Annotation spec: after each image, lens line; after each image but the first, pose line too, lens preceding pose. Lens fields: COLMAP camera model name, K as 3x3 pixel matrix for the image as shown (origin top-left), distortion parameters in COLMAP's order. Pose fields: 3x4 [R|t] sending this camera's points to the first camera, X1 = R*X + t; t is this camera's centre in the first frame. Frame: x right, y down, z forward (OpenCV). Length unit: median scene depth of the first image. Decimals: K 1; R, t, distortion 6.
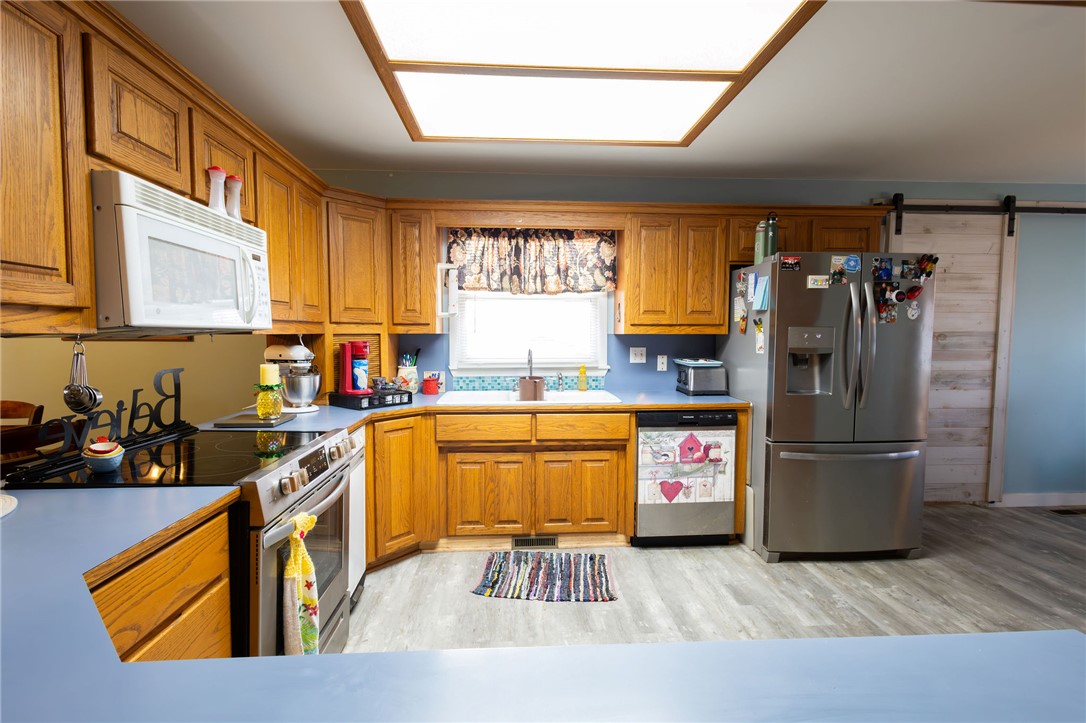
lens RADIAL K [[497.8, 0, 543.0], [0, 497.8, 361.5], [0, 0, 1]] dist [0.009967, 0.000033]
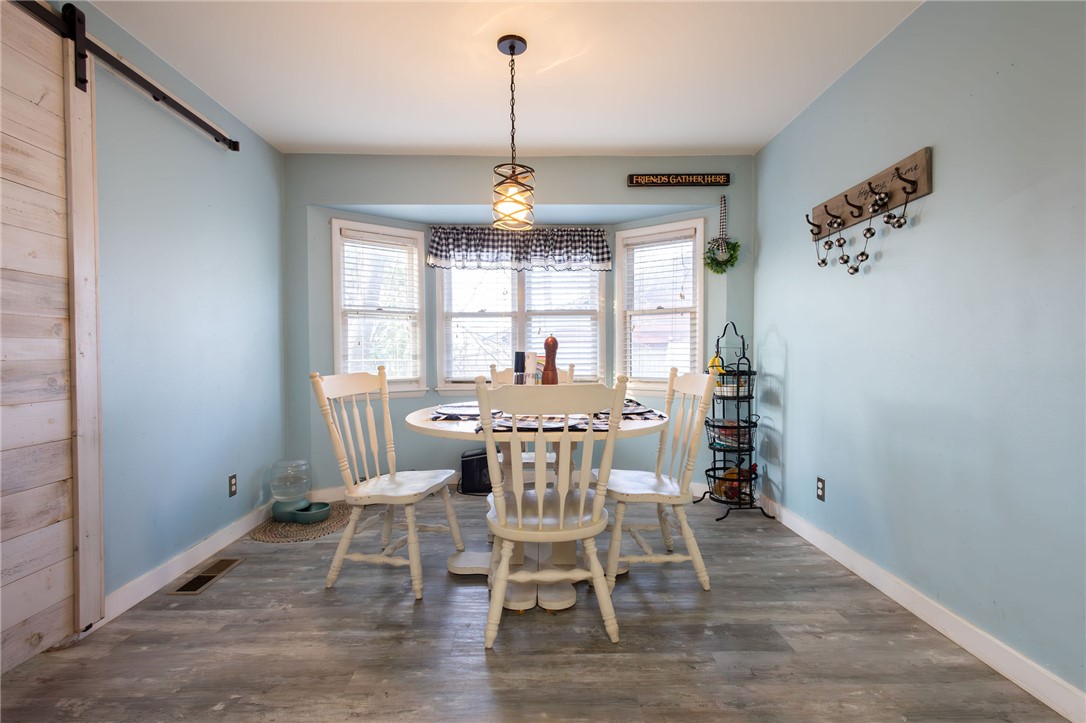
lens RADIAL K [[512.3, 0, 543.0], [0, 512.3, 361.5], [0, 0, 1]] dist [-0.000182, -0.000443]
pose [[0.039865, -0.022876, 0.998943, 0.429023], [0.066311, 0.997595, 0.020199, 0.040336], [-0.997002, 0.065436, 0.041286, 0.532342]]
